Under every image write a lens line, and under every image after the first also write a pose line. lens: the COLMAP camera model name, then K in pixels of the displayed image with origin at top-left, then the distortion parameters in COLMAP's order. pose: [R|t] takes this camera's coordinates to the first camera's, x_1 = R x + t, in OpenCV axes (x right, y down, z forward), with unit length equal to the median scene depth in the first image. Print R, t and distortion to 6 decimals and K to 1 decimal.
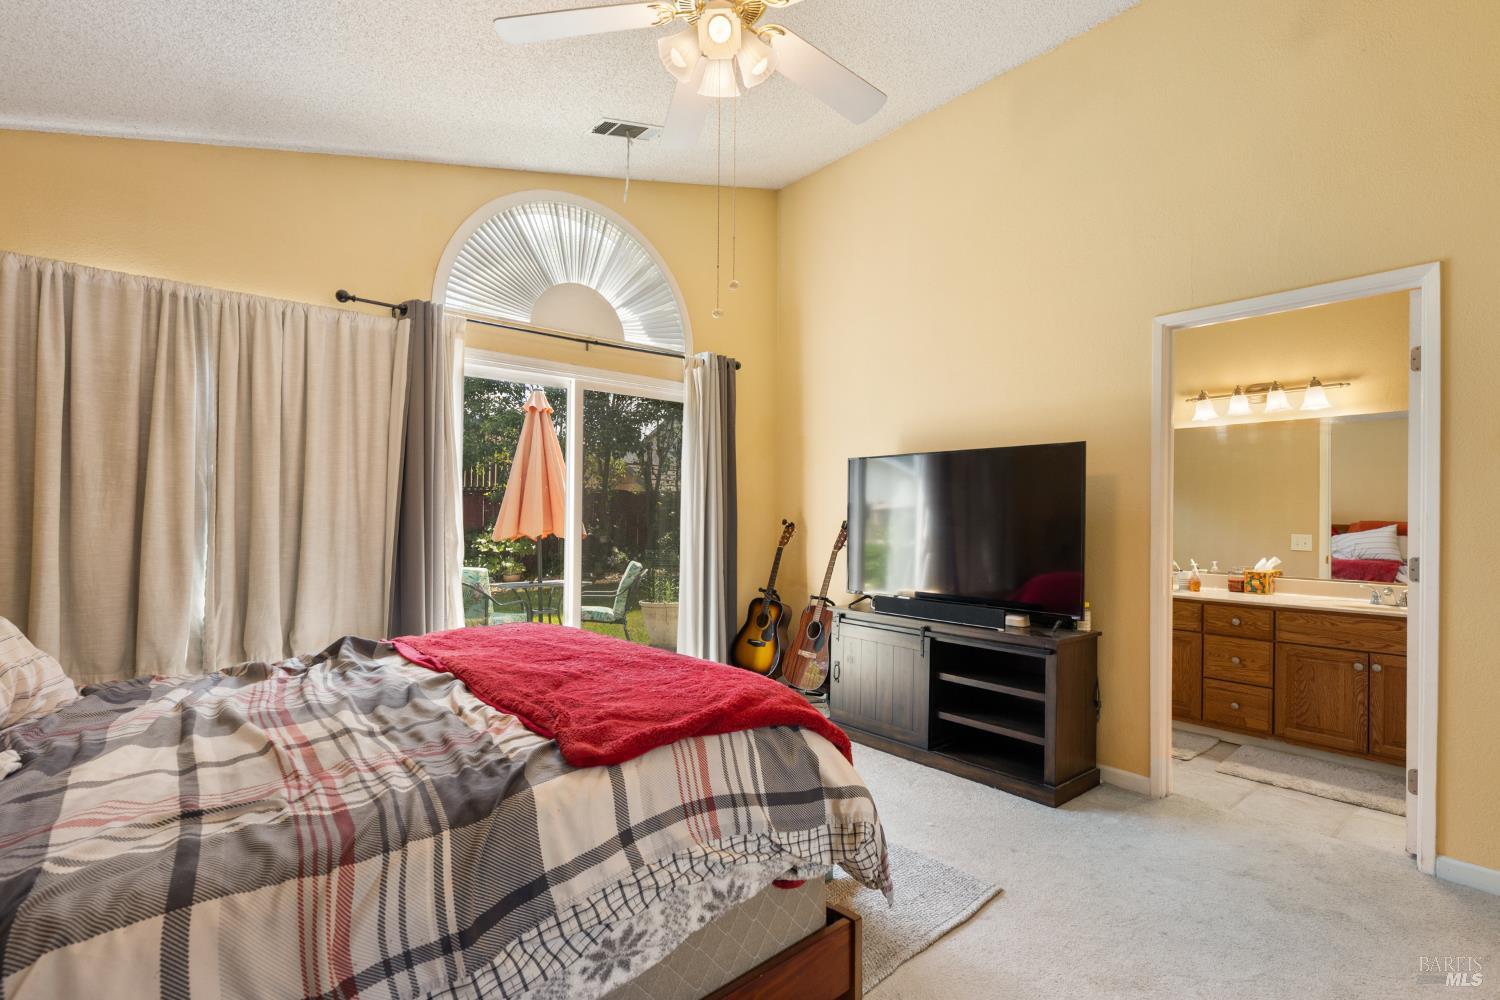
lens RADIAL K [[702.6, 0, 750.0], [0, 702.6, 500.0], [0, 0, 1]] dist [-0.001839, -0.000401]
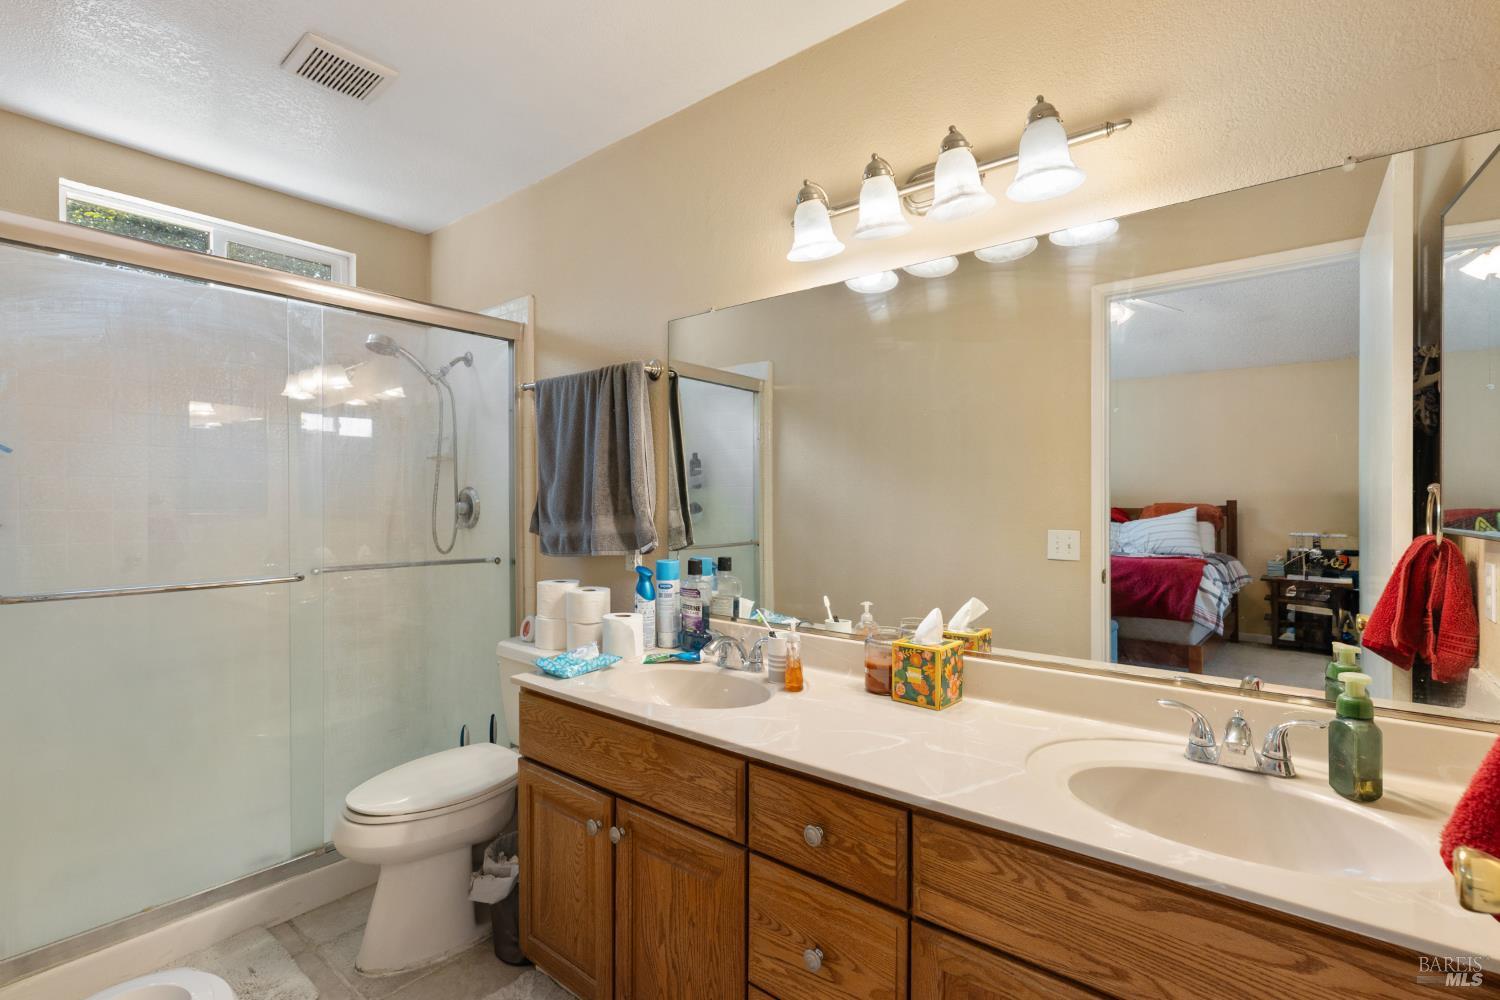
lens RADIAL K [[702.6, 0, 750.0], [0, 702.6, 500.0], [0, 0, 1]] dist [-0.001839, -0.000401]
pose [[0.981124, -0.012065, 0.193005, 0.561330], [0.008818, 0.999805, 0.017676, 0.017060], [-0.193180, -0.015641, 0.981039, 0.649198]]
